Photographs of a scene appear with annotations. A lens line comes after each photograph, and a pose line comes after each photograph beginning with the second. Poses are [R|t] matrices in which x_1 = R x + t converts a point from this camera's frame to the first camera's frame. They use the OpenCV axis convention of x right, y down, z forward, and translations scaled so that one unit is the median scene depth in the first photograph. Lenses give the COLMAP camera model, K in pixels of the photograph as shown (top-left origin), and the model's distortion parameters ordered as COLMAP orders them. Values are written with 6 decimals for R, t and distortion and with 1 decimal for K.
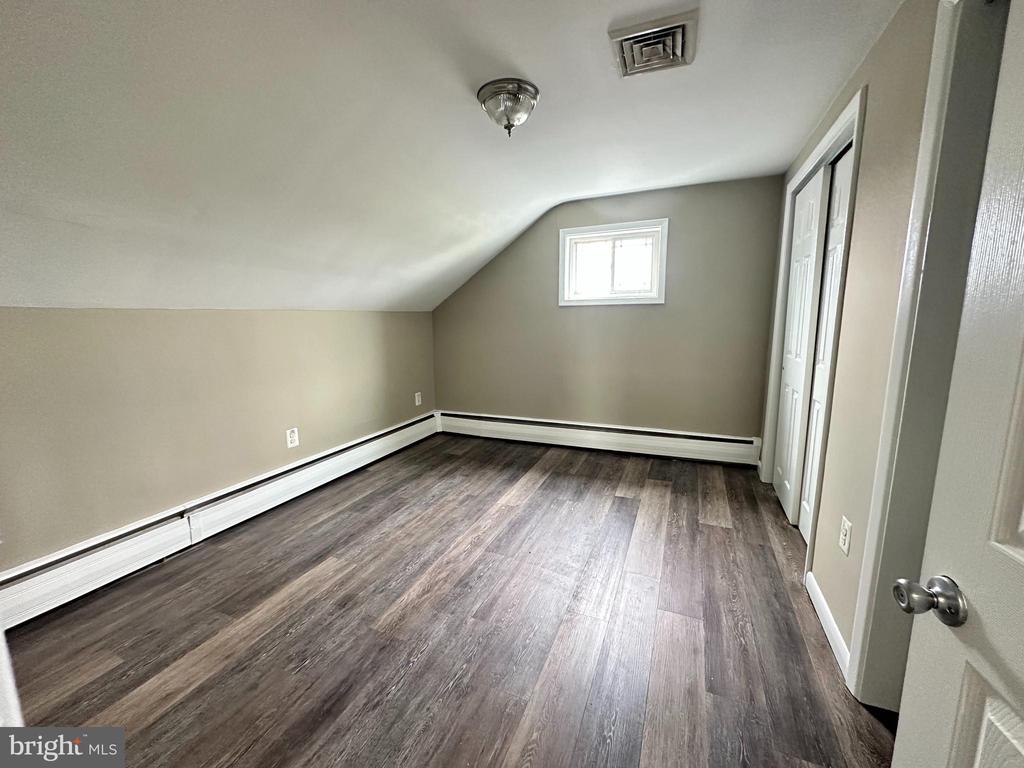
lens RADIAL K [[406.5, 0, 508.9], [0, 406.5, 384.3], [0, 0, 1]] dist [0.001668, -0.000169]
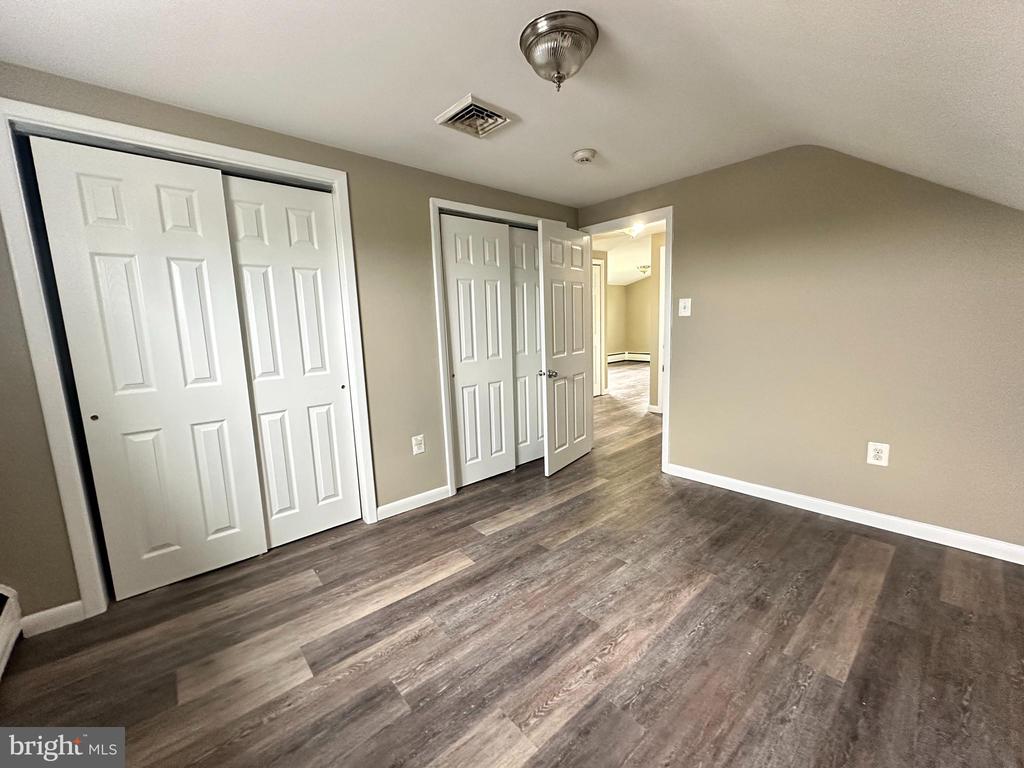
lens RADIAL K [[406.5, 0, 509.5], [0, 406.5, 380.7], [0, 0, 1]] dist [0.001668, -0.000169]
pose [[-0.901468, -0.023054, 0.432232, -0.219082], [0.109515, 0.953942, 0.279286, -0.247496], [-0.418763, 0.299103, -0.857423, 1.543932]]
